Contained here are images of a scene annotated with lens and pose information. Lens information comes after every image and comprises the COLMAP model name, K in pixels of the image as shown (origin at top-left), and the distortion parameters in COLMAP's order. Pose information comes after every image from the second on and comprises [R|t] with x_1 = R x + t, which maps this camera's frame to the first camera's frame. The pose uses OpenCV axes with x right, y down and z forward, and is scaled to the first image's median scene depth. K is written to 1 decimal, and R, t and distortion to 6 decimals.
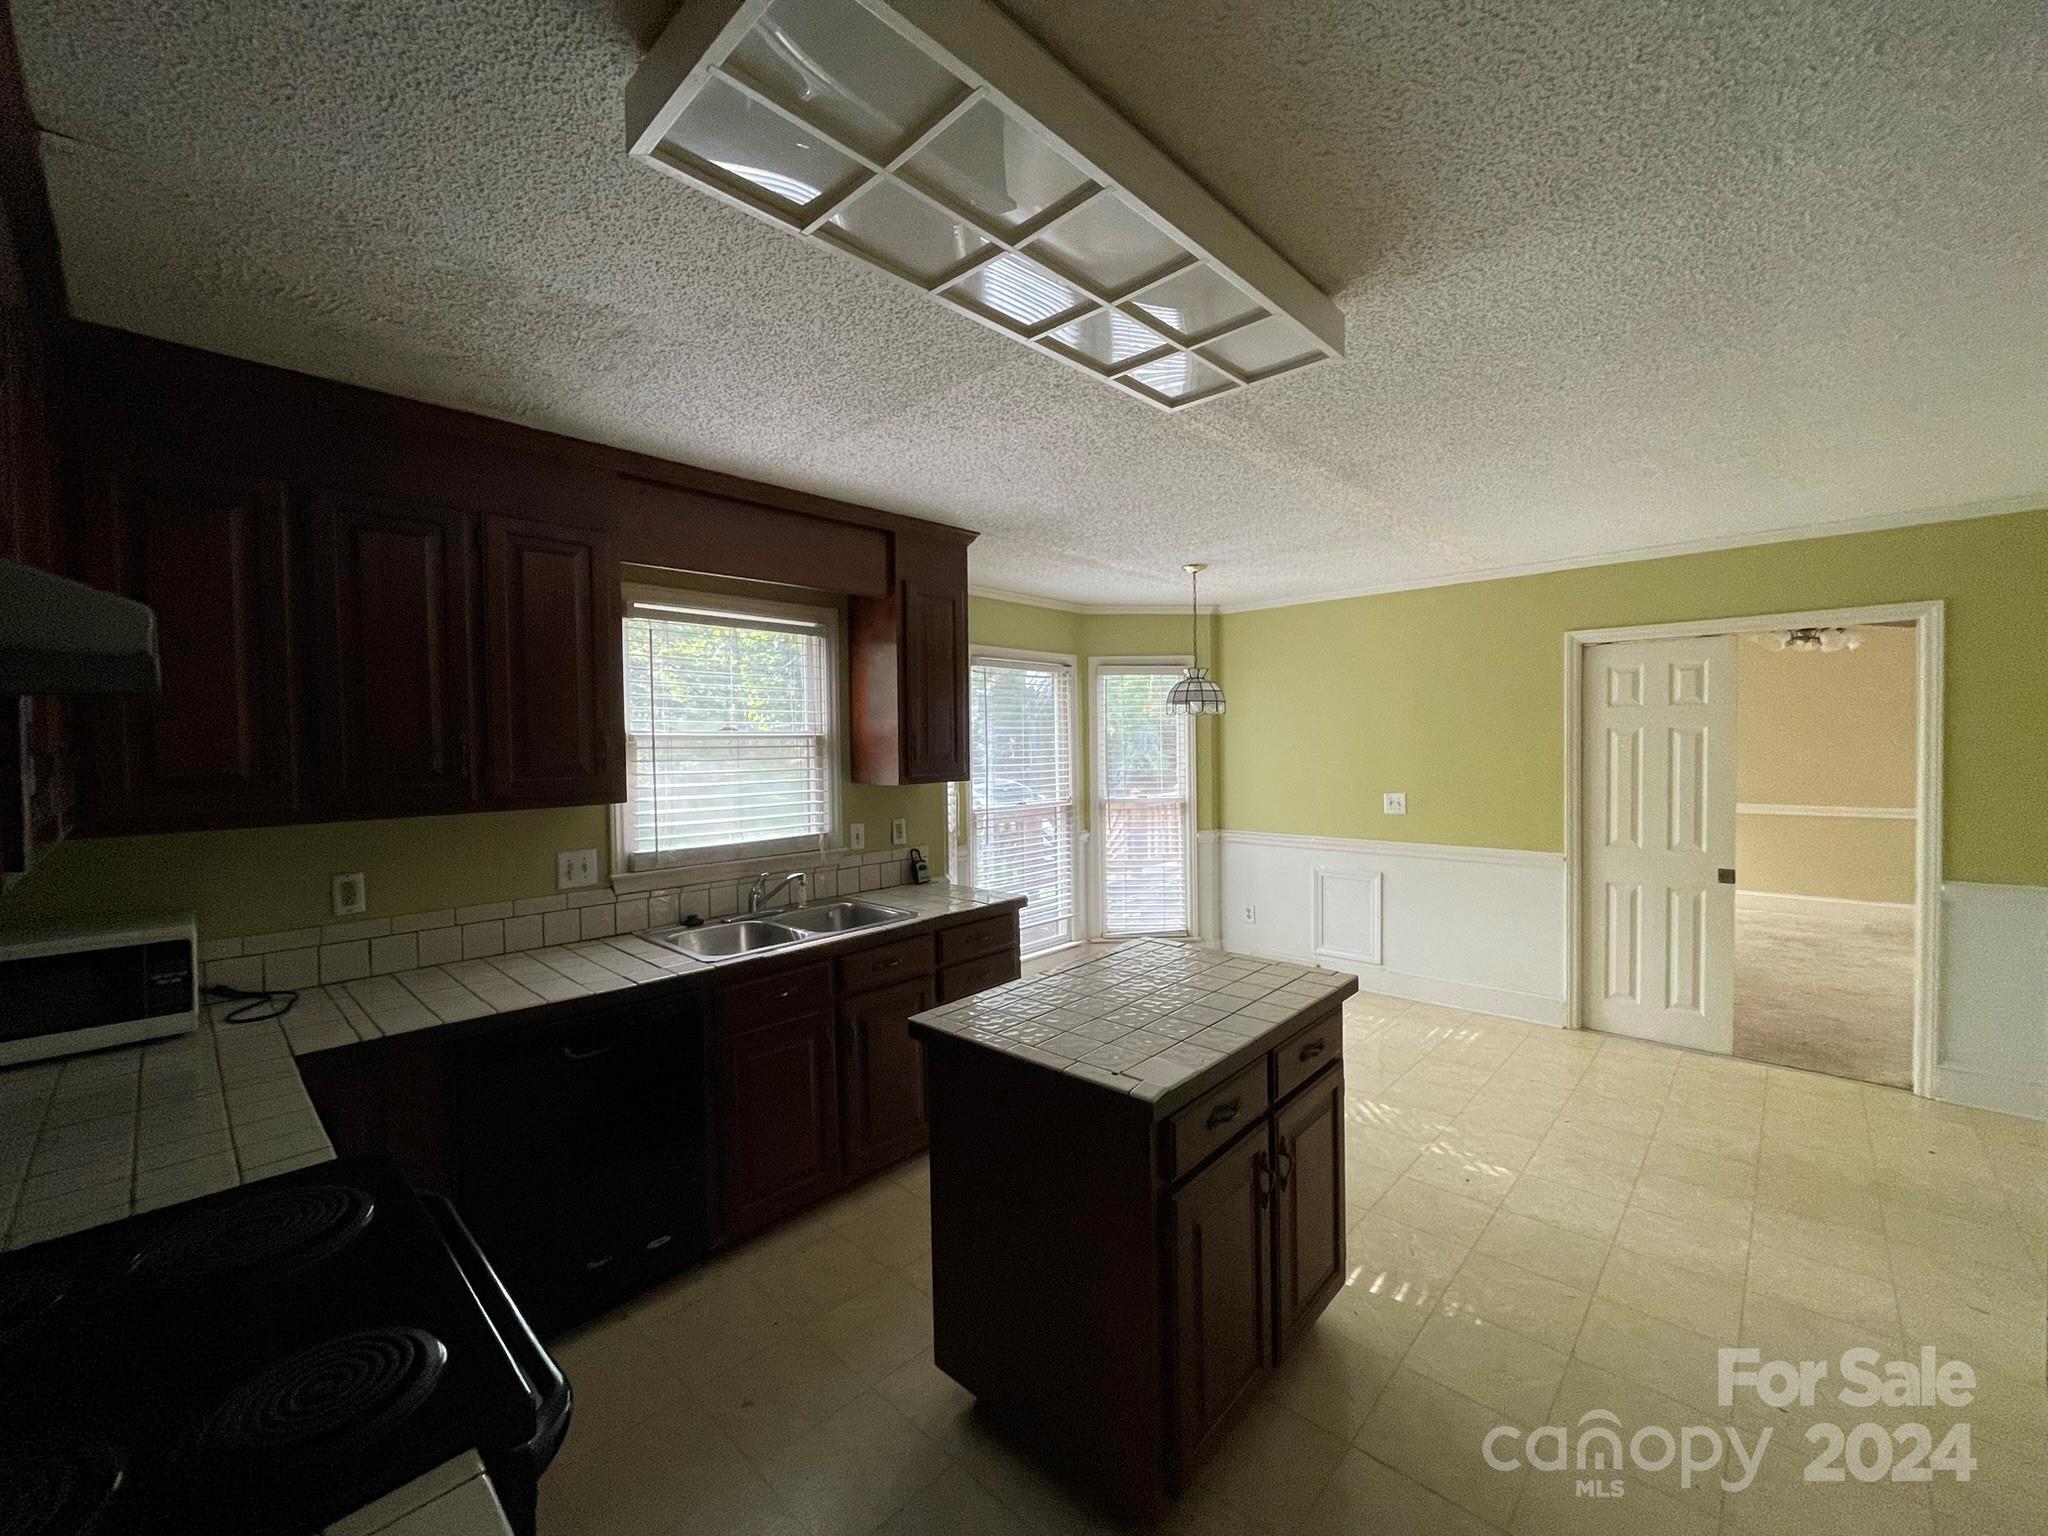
lens RADIAL K [[826.9, 0, 1021.0], [0, 826.9, 763.6], [0, 0, 1]] dist [0.001563, 0.000055]
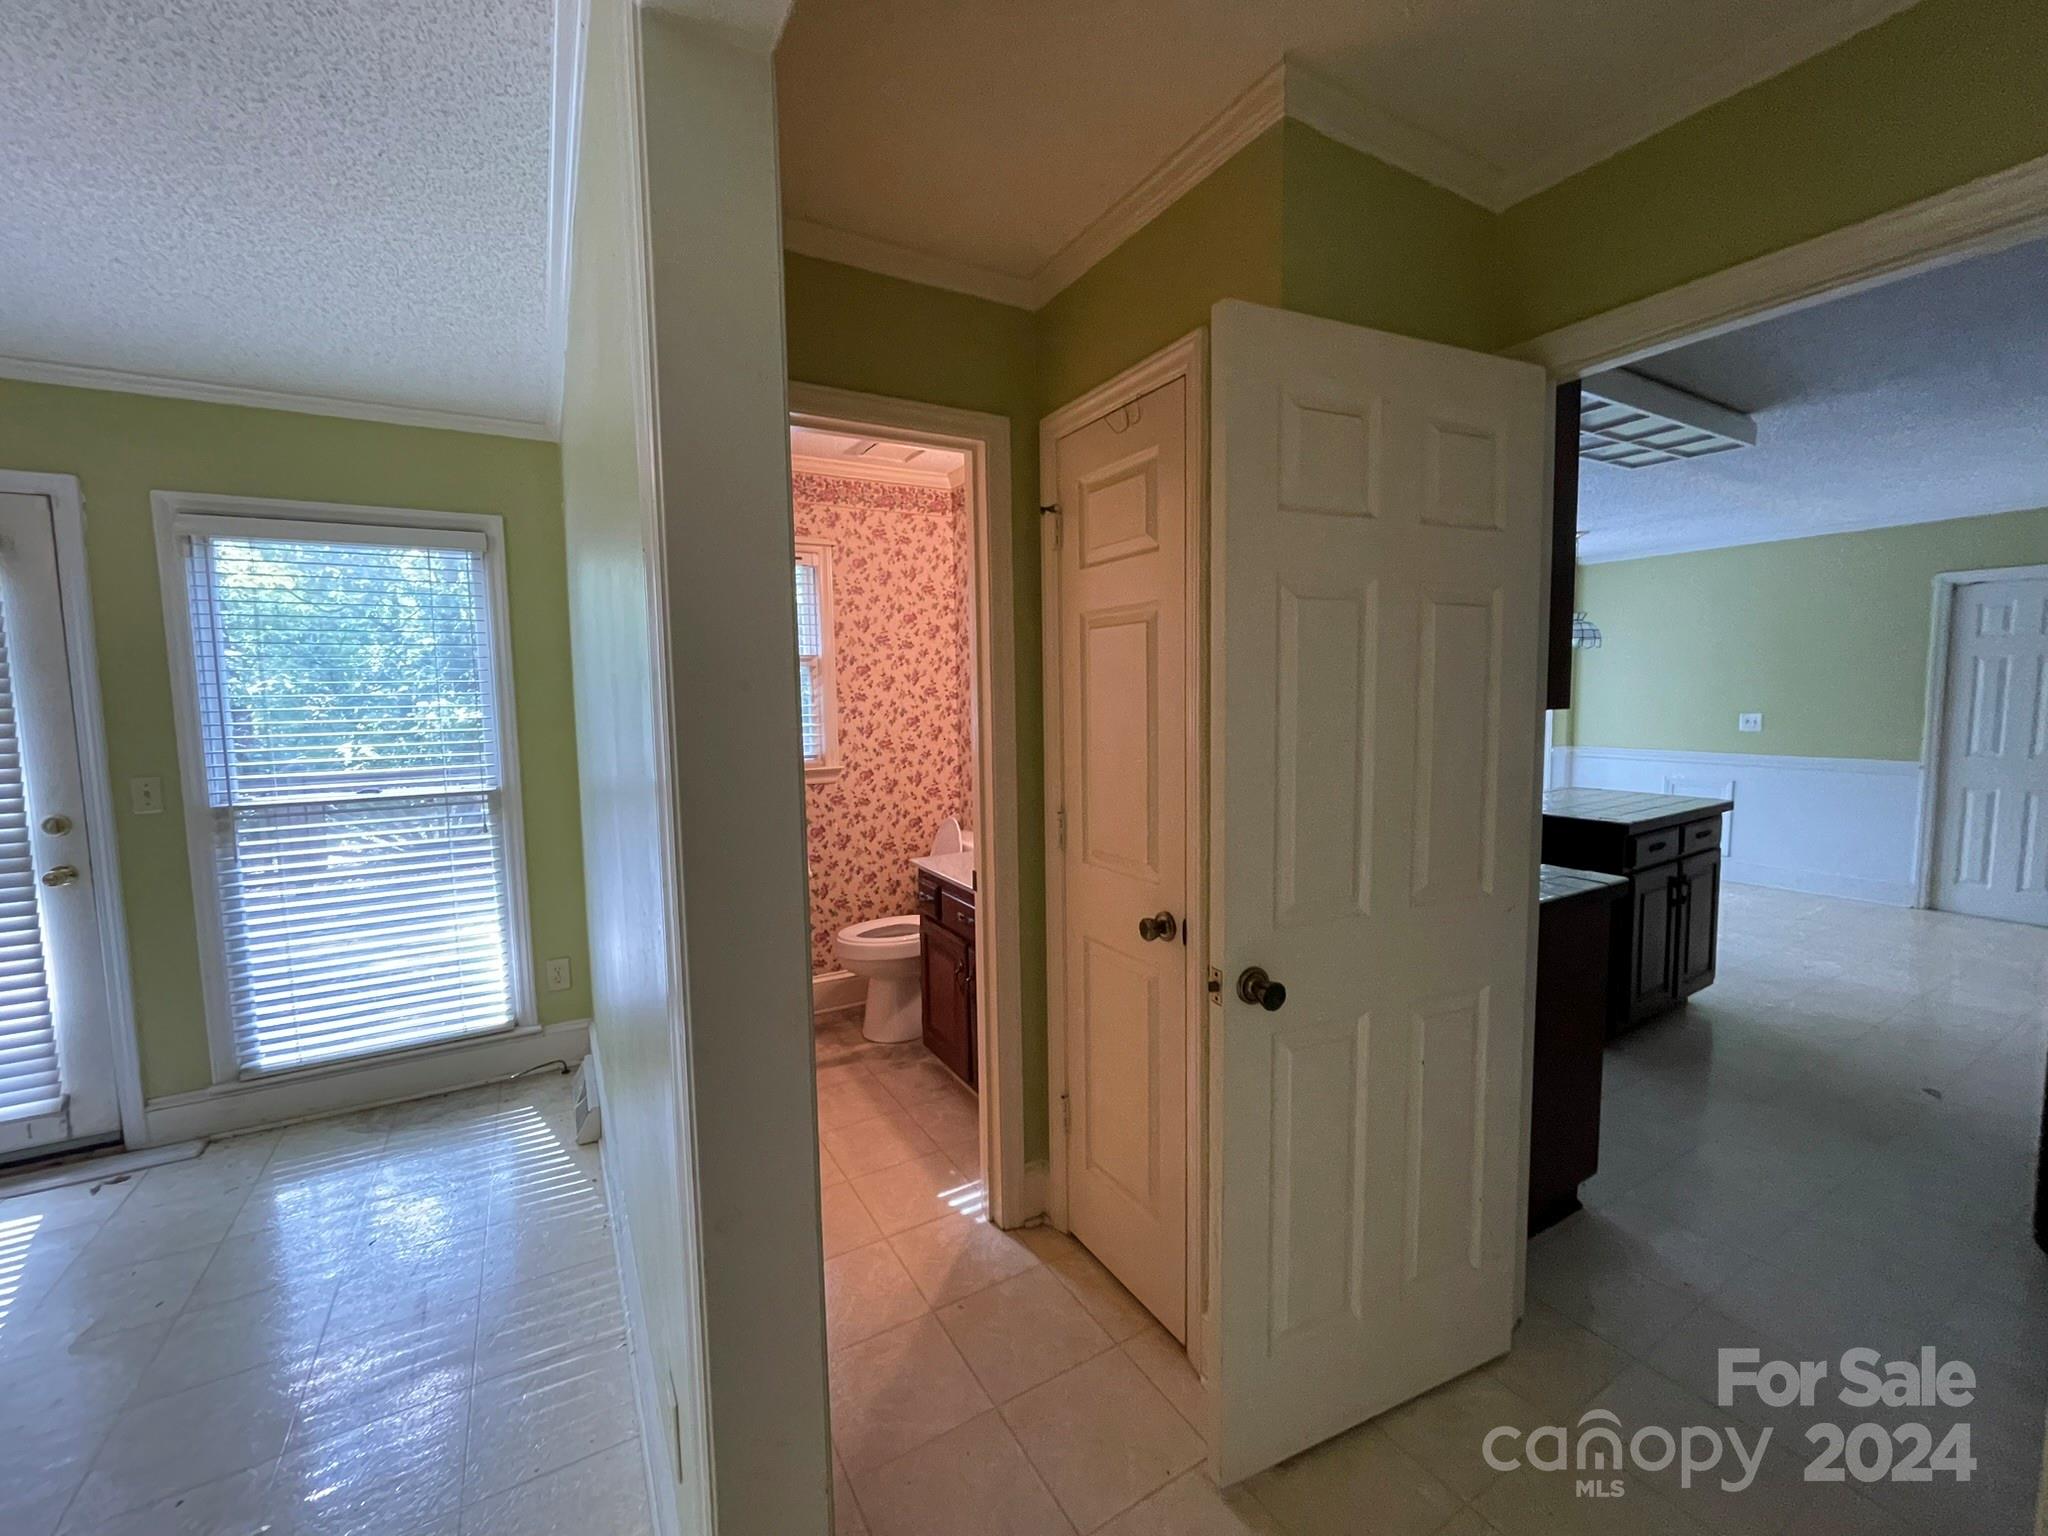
lens RADIAL K [[826.9, 0, 1027.4], [0, 826.9, 766.8], [0, 0, 1]] dist [0.001563, 0.000055]
pose [[0.961690, 0.023796, -0.273106, -0.266684], [-0.004294, 0.997411, 0.071787, 0.037311], [0.274107, -0.067864, 0.959302, -0.519072]]
